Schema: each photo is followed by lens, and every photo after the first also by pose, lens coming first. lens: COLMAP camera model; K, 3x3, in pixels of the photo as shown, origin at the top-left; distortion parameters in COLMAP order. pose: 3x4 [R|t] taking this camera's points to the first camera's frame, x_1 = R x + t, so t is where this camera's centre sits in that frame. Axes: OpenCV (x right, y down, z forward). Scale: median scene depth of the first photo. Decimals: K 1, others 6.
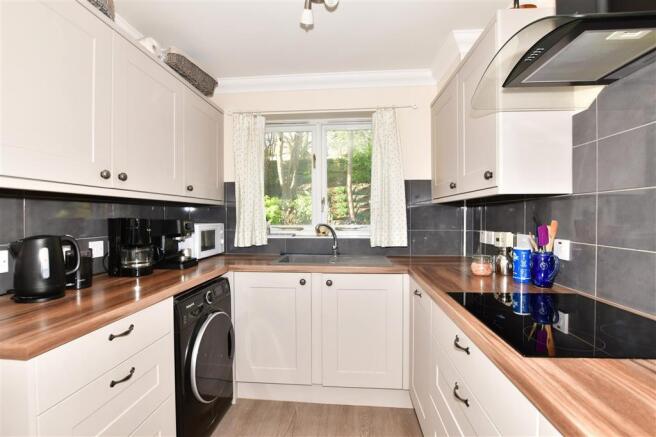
lens RADIAL K [[317.0, 0, 325.5], [0, 317.0, 219.0], [0, 0, 1]] dist [-0.034463, 0.000640]
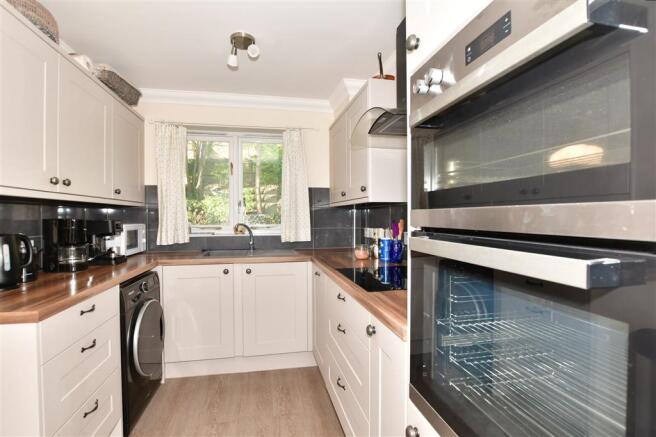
lens RADIAL K [[317.0, 0, 327.9], [0, 317.0, 220.6], [0, 0, 1]] dist [-0.034463, 0.000640]
pose [[0.956456, -0.004434, 0.291843, -0.052252], [0.003650, 0.999988, 0.003230, 0.002348], [-0.291854, -0.002024, 0.956461, -0.268644]]
